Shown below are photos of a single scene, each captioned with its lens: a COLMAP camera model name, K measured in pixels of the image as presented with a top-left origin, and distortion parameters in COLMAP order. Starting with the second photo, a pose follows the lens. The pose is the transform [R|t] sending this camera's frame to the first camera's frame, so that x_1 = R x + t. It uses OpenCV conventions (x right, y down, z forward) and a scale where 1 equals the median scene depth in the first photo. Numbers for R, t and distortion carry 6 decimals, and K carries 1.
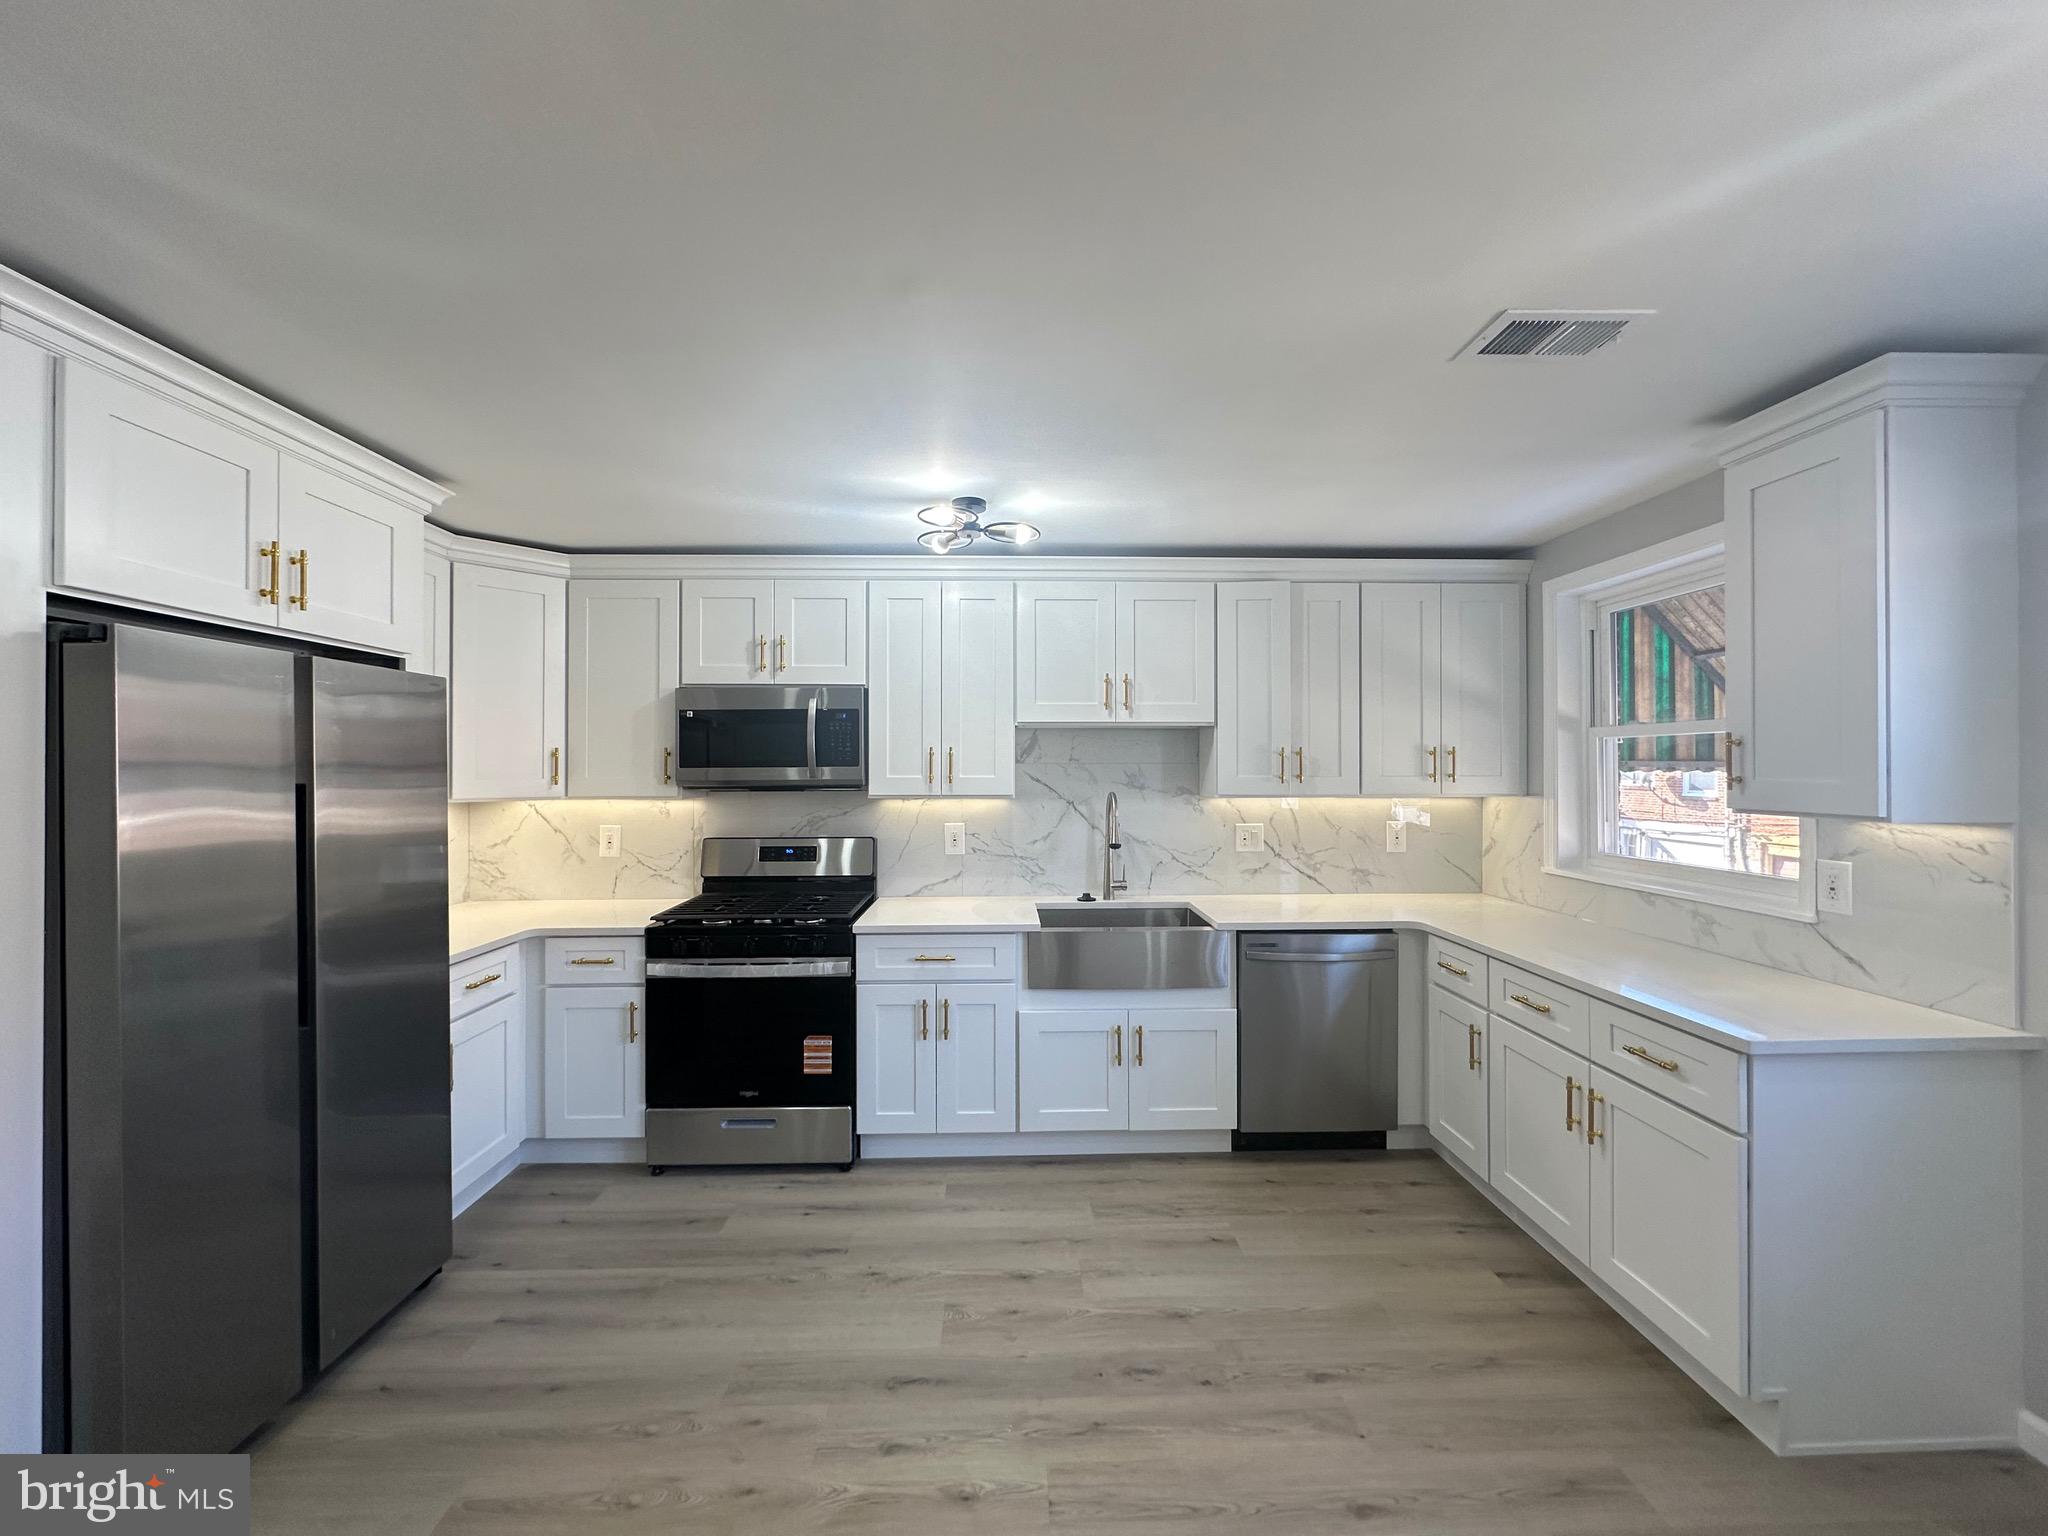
lens RADIAL K [[813.1, 0, 1024.0], [0, 813.1, 768.0], [0, 0, 1]] dist [-0.001456, 0.000219]
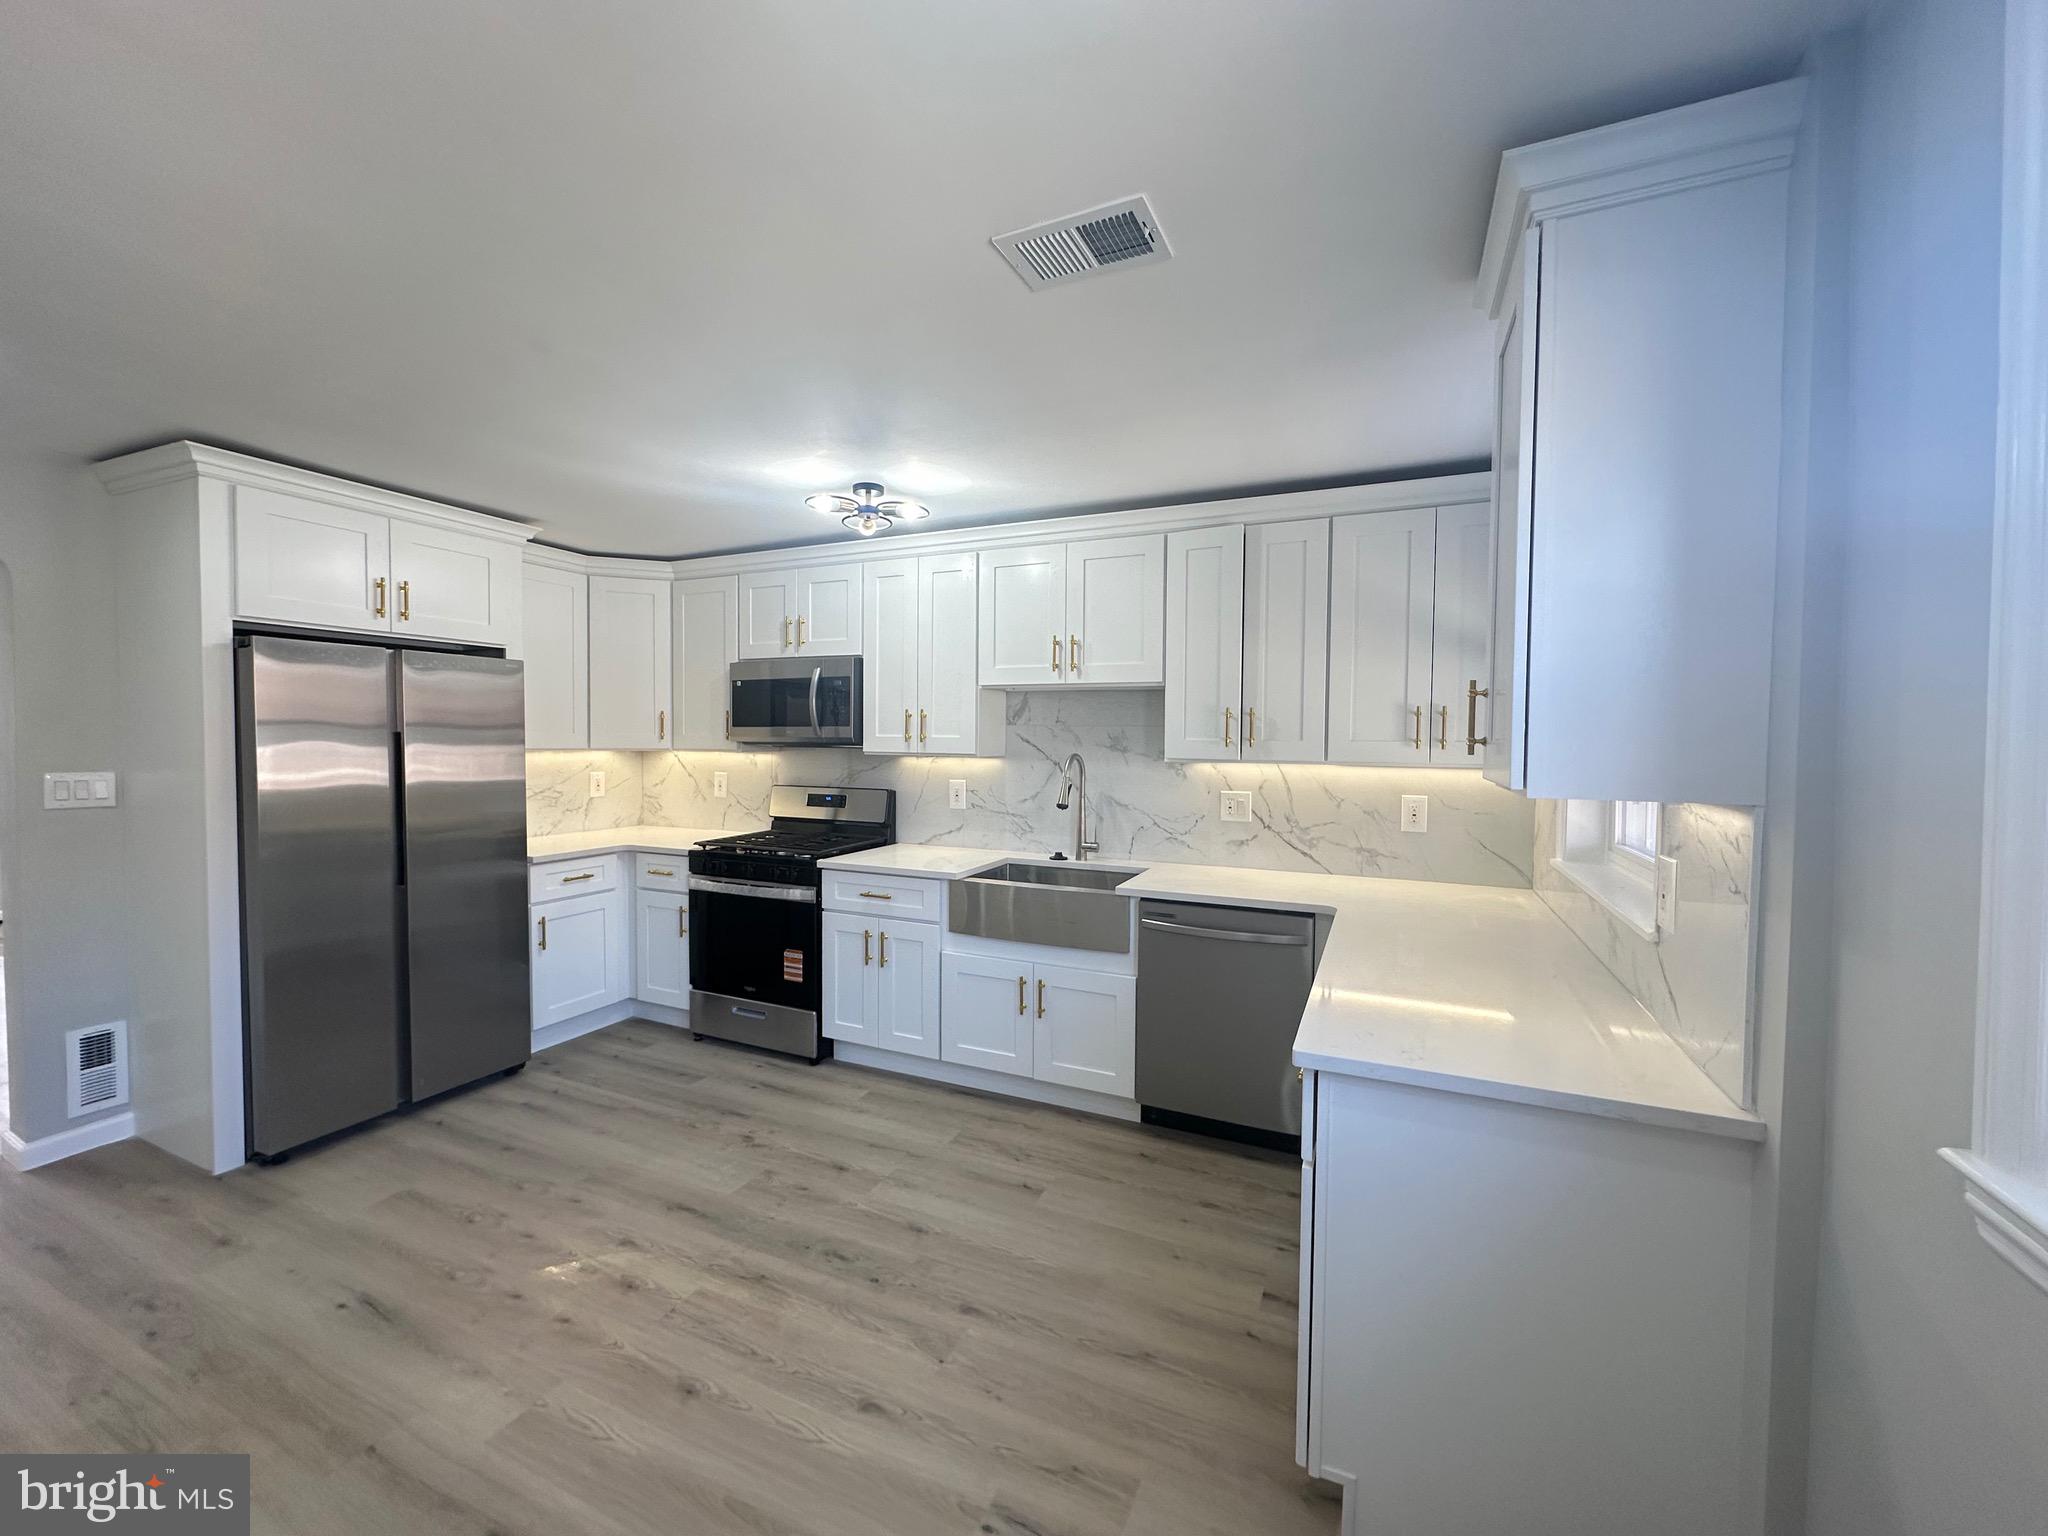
lens RADIAL K [[813.1, 0, 1024.0], [0, 813.1, 768.0], [0, 0, 1]] dist [-0.001456, 0.000219]
pose [[0.897907, 0.026910, -0.439362, 0.565281], [-0.010215, 0.999135, 0.040319, 0.008614], [0.440066, -0.031715, 0.897405, 0.077339]]
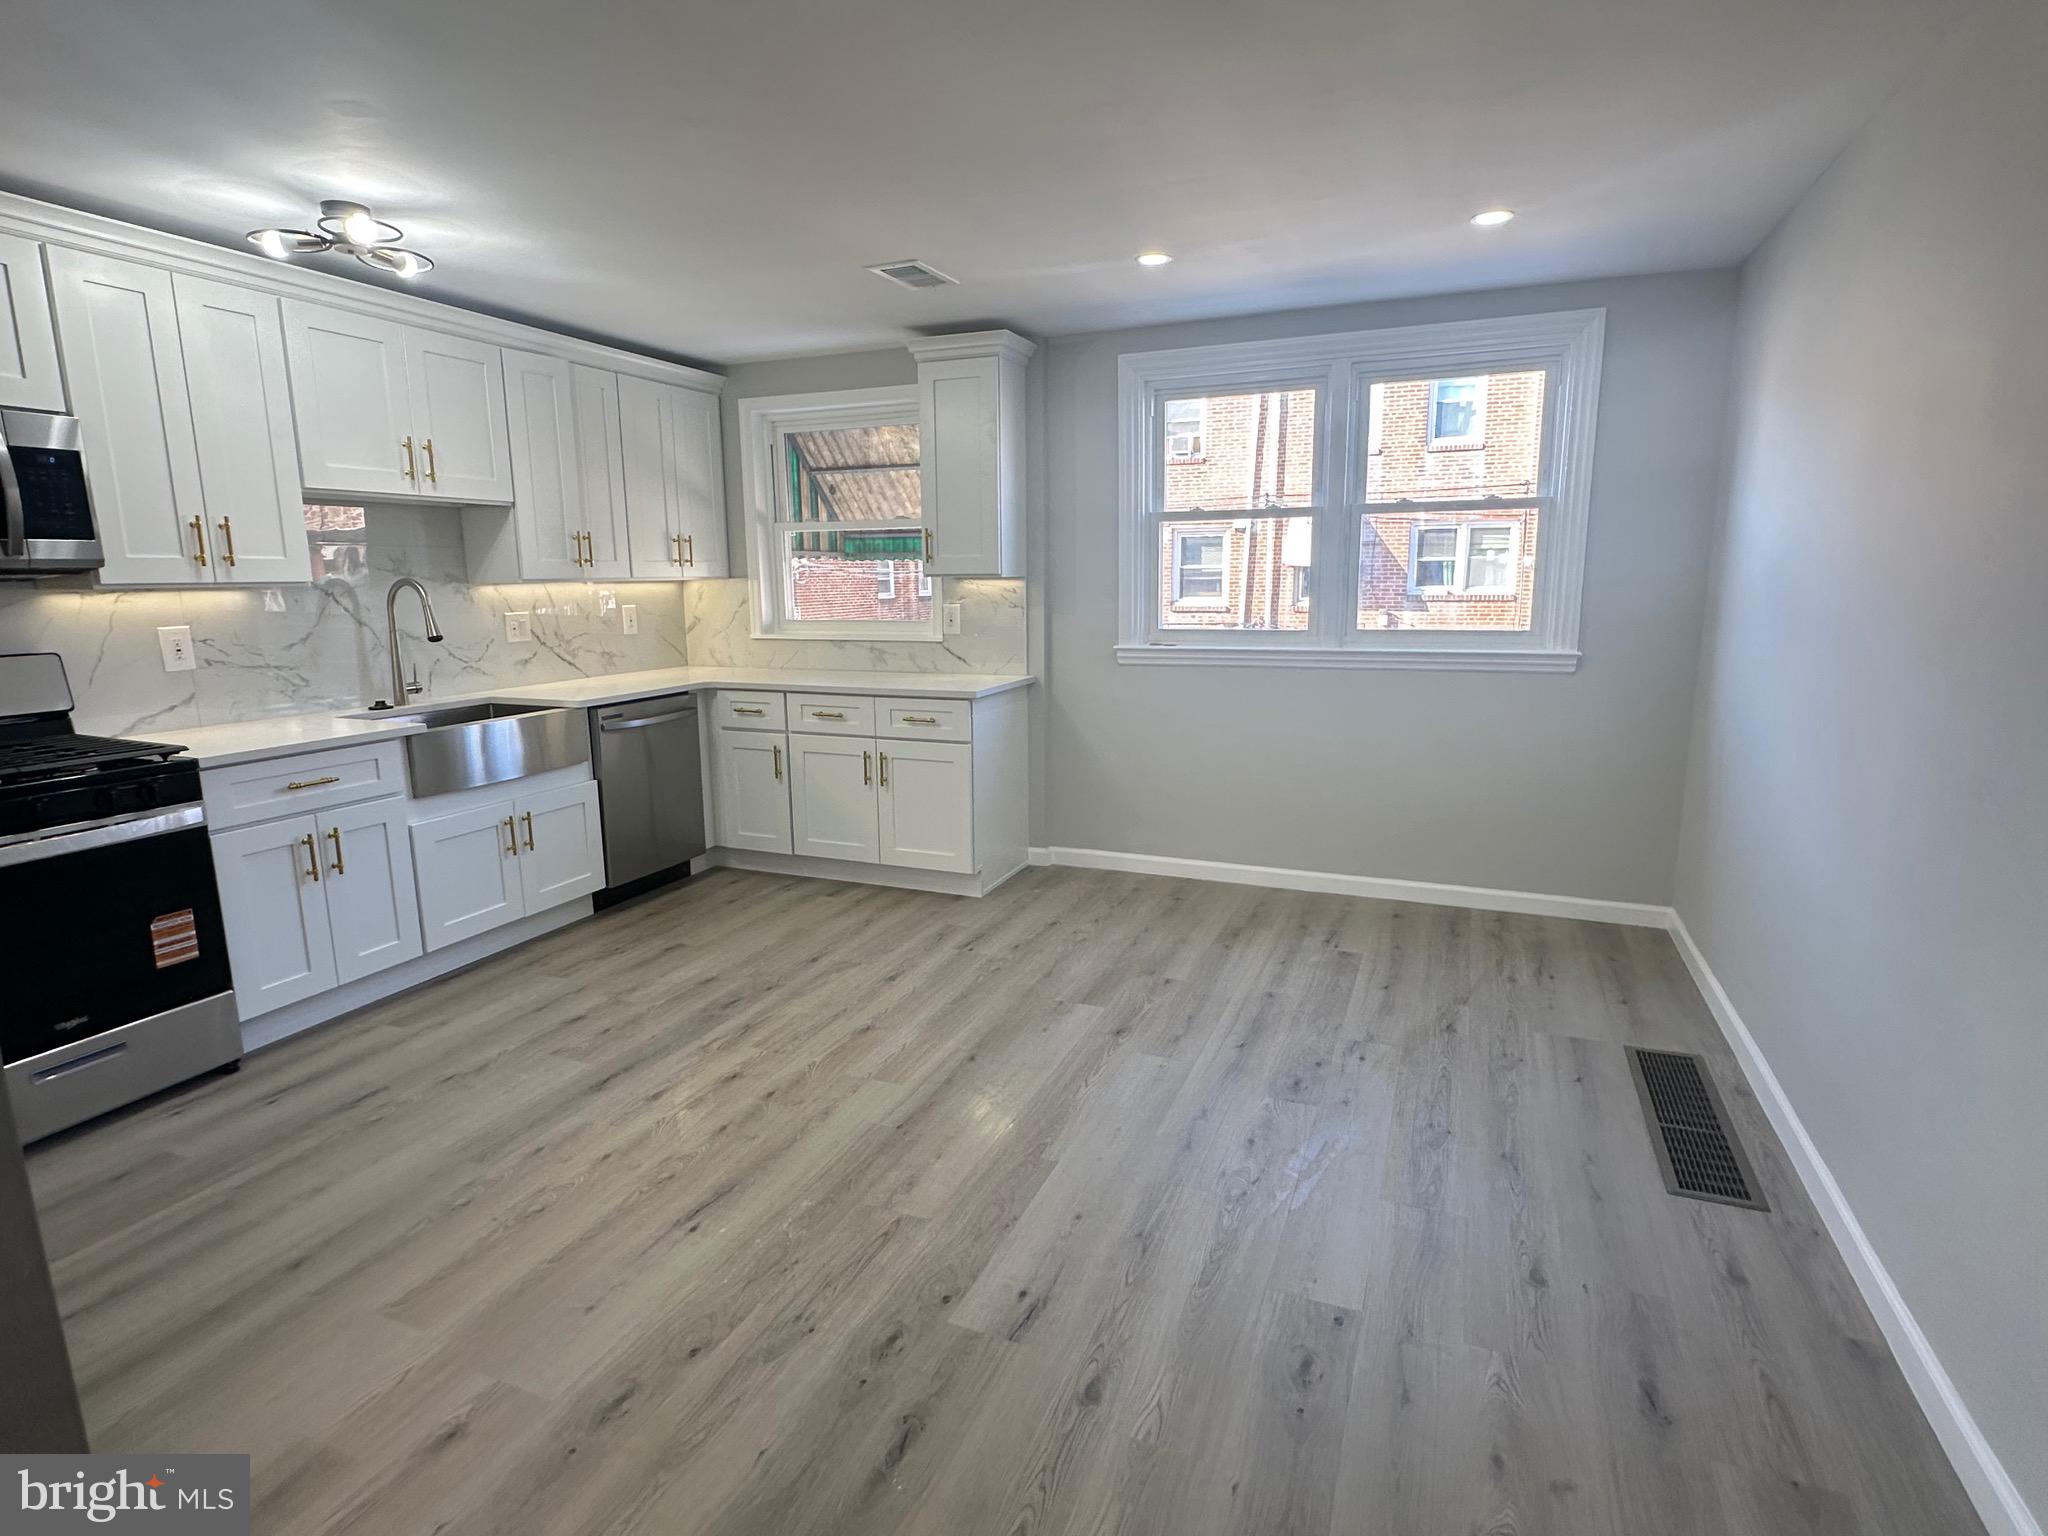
lens RADIAL K [[1054.7, 0, 1024.0], [0, 1054.7, 768.0], [0, 0, 1]] dist [0.002632, 0.000216]
pose [[0.411298, -0.169890, 0.895528, -0.755285], [0.009139, 0.983196, 0.182325, 0.033277], [-0.911455, -0.066806, 0.405940, -0.077655]]
